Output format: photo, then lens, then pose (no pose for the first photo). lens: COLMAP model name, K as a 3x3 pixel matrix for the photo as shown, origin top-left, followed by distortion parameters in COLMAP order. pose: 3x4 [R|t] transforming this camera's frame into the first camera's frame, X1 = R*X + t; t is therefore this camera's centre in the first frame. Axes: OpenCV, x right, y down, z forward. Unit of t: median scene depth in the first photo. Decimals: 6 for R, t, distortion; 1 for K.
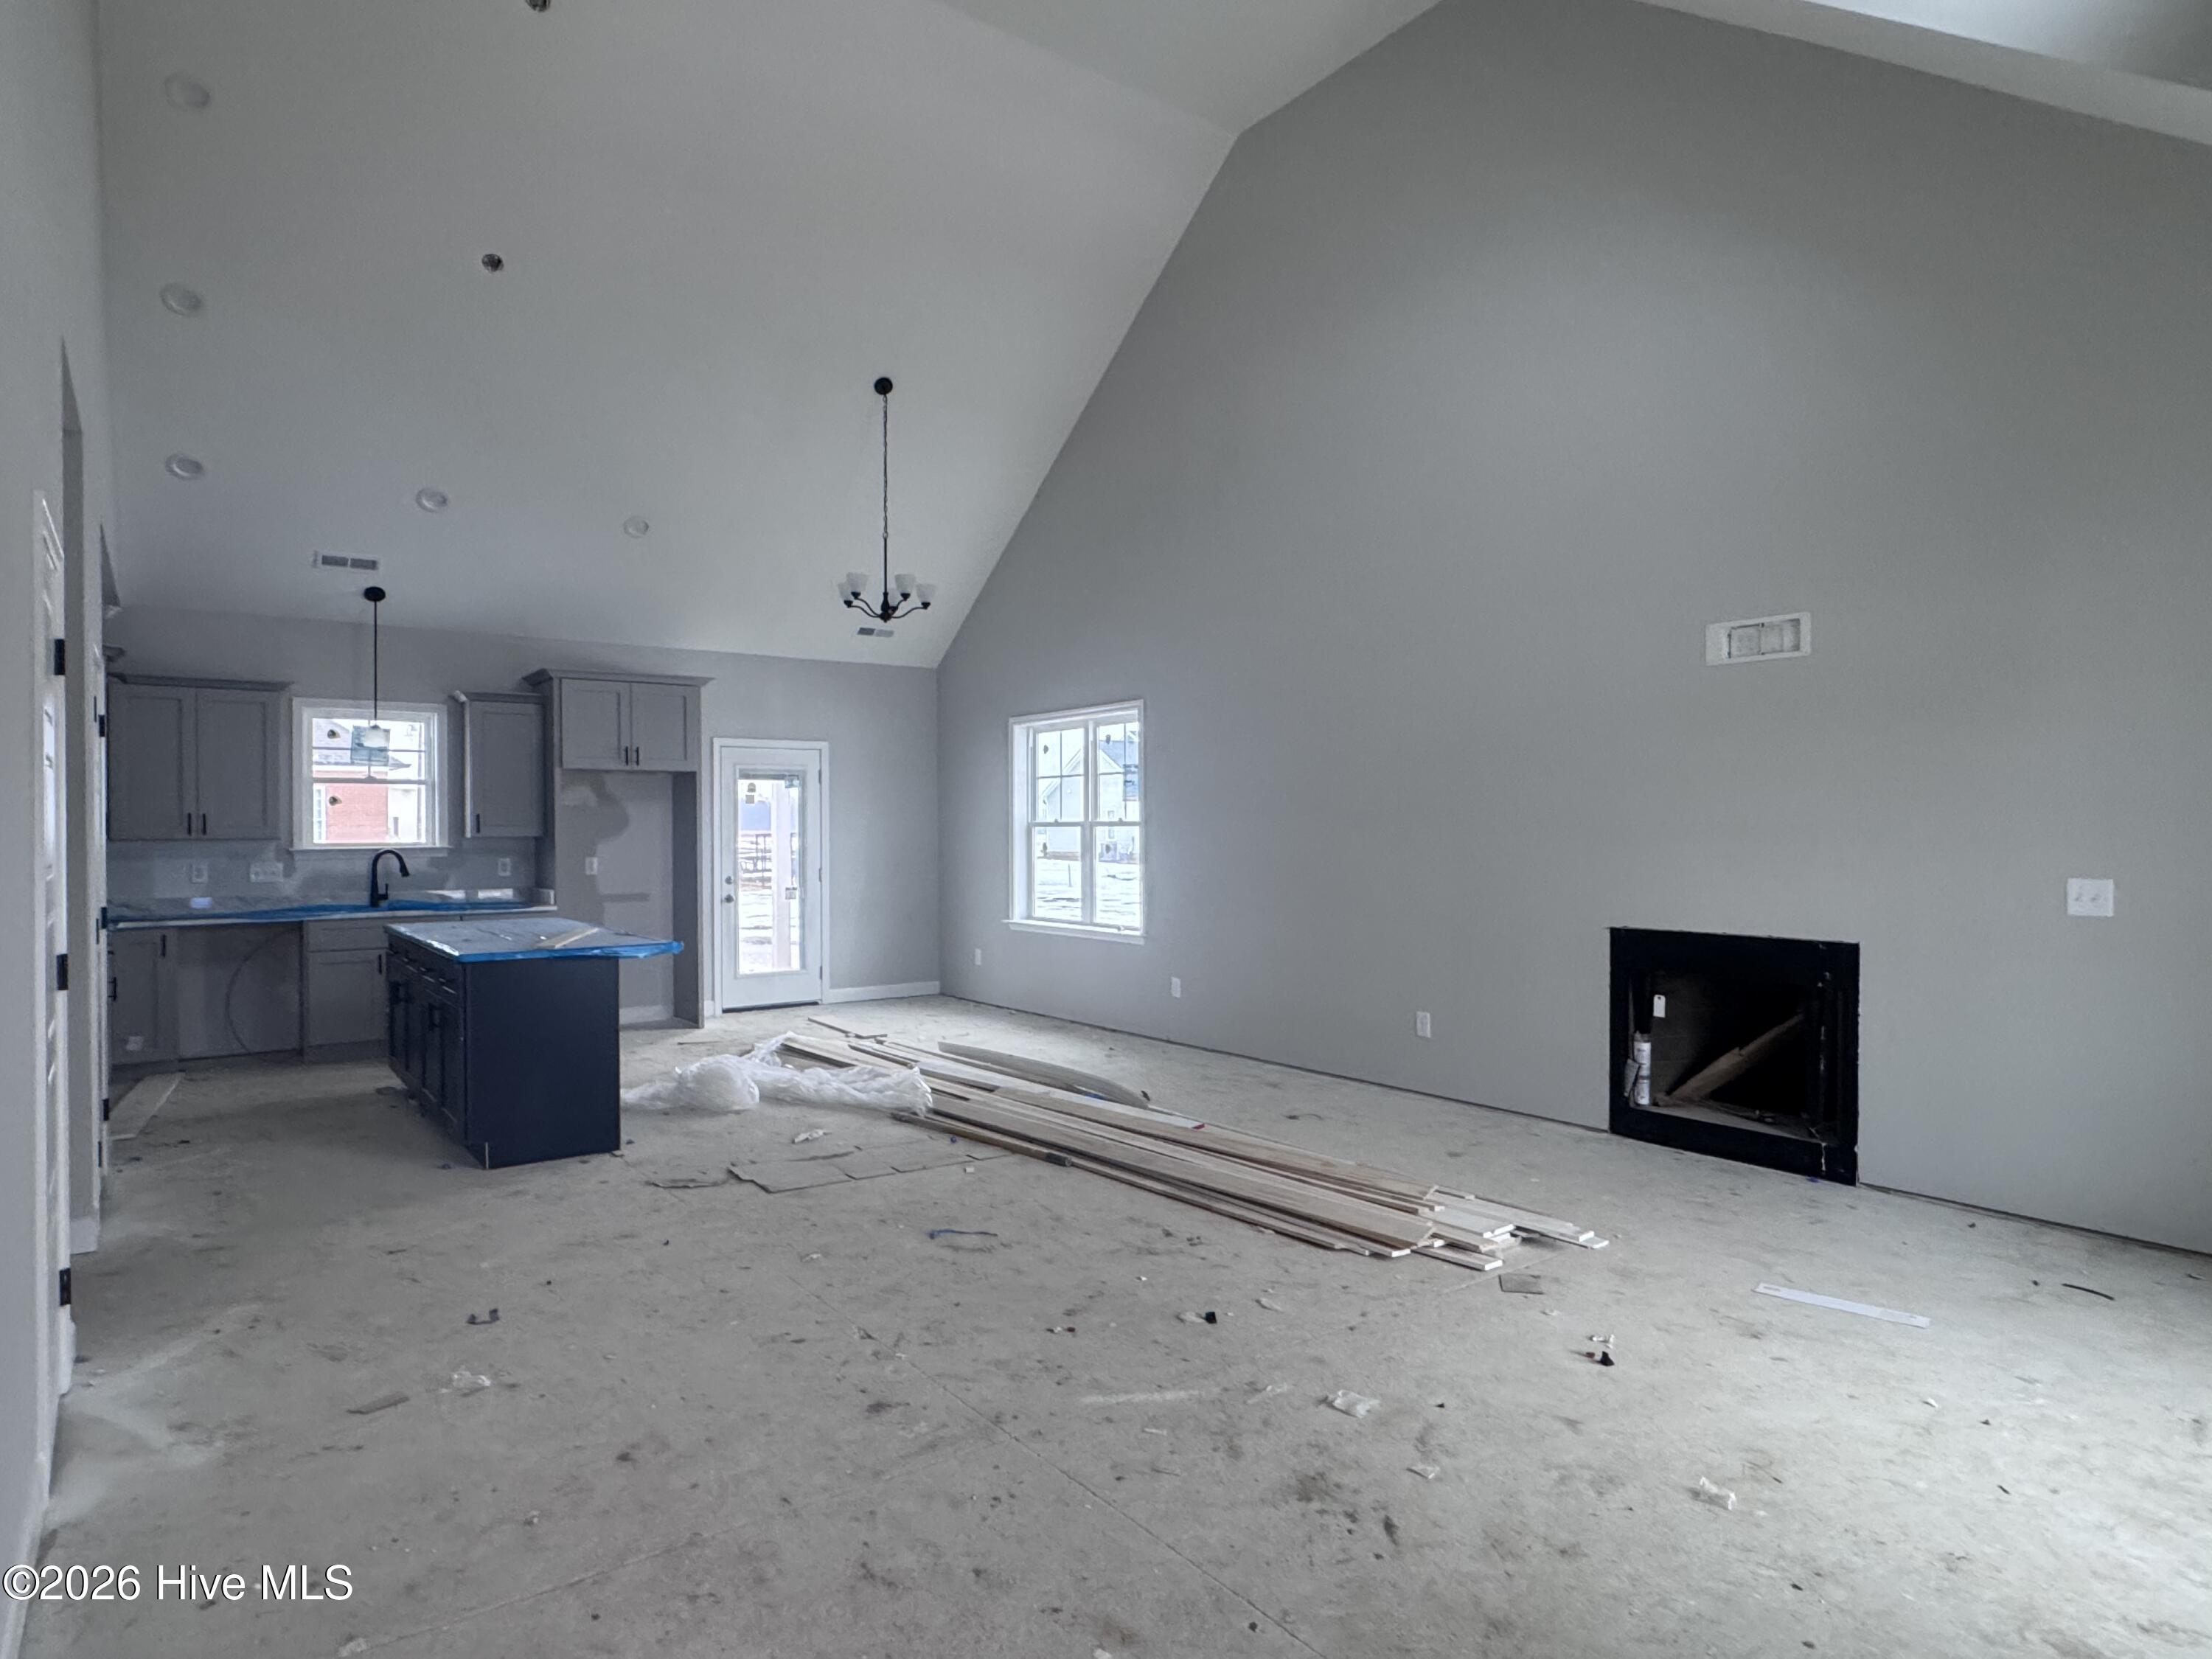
lens RADIAL K [[1278.7, 0, 1105.8], [0, 1278.7, 835.5], [0, 0, 1]] dist [-0.009263, 0.000058]
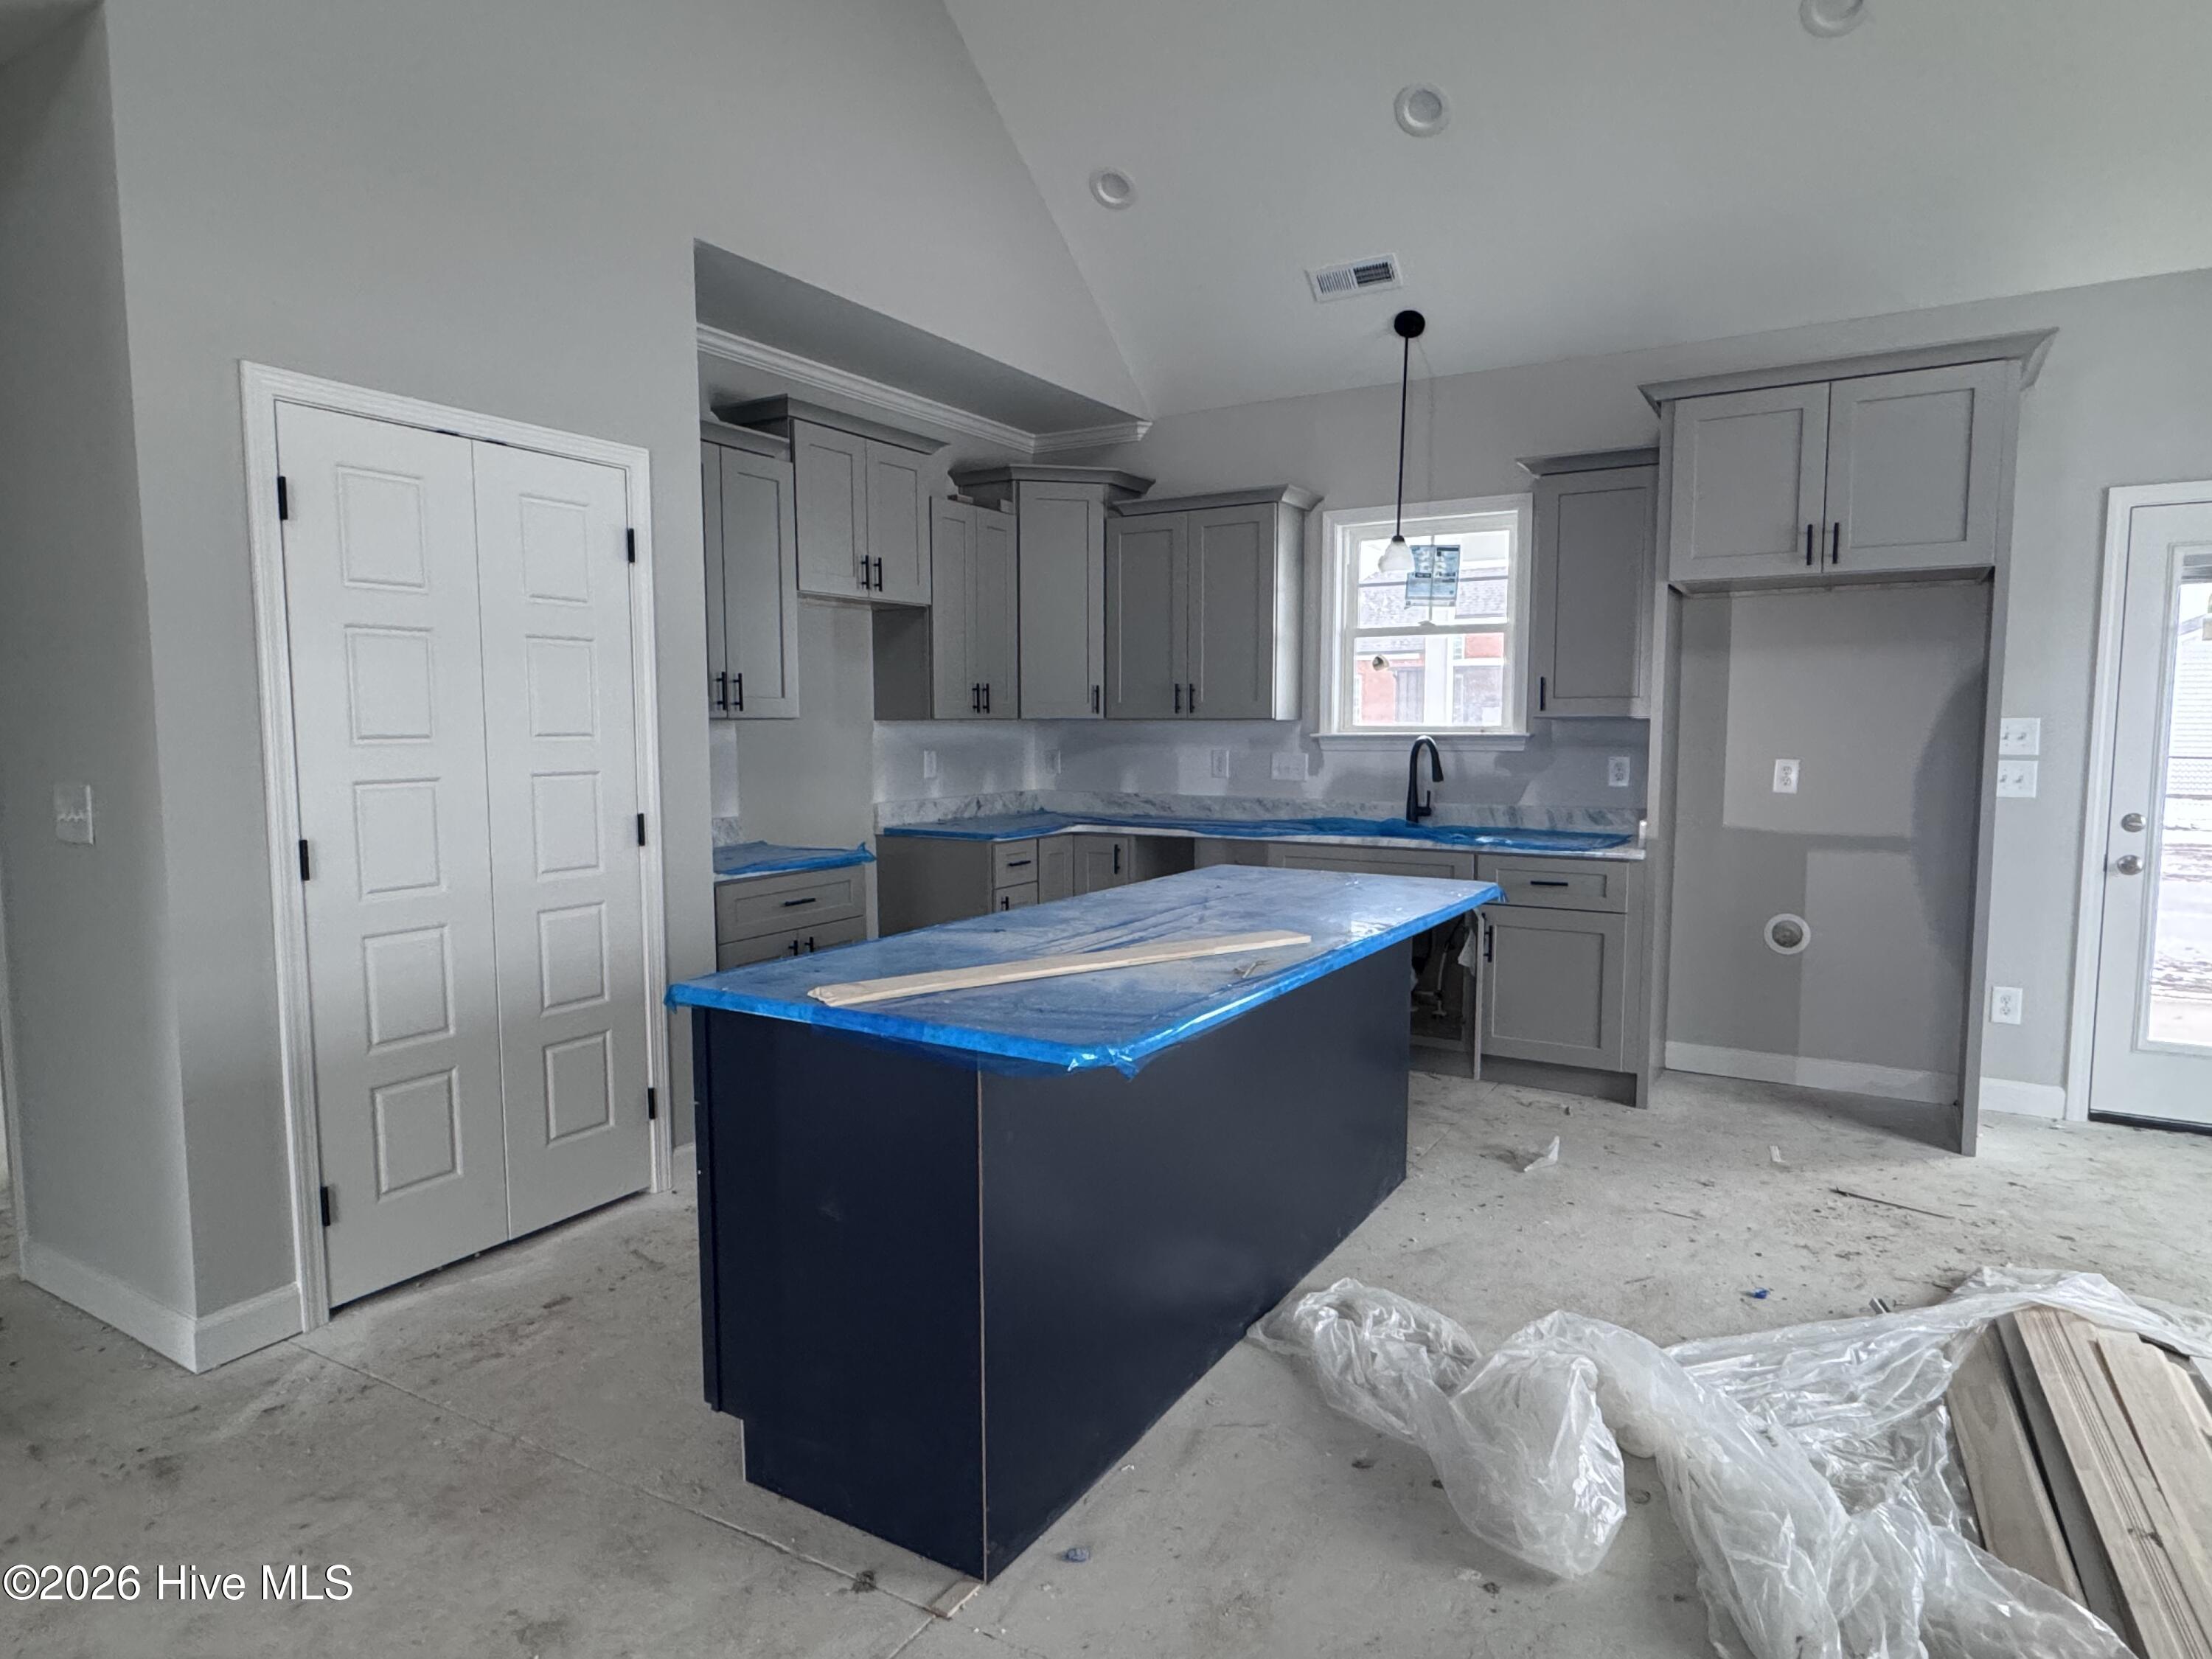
lens RADIAL K [[1278.7, 0, 1105.7], [0, 1278.7, 829.7], [0, 0, 1]] dist [-0.009263, 0.000058]
pose [[0.378722, 0.082801, -0.921799, -0.038147], [-0.004622, 0.996147, 0.087581, 0.002114], [0.925499, -0.028908, 0.377645, 0.636649]]
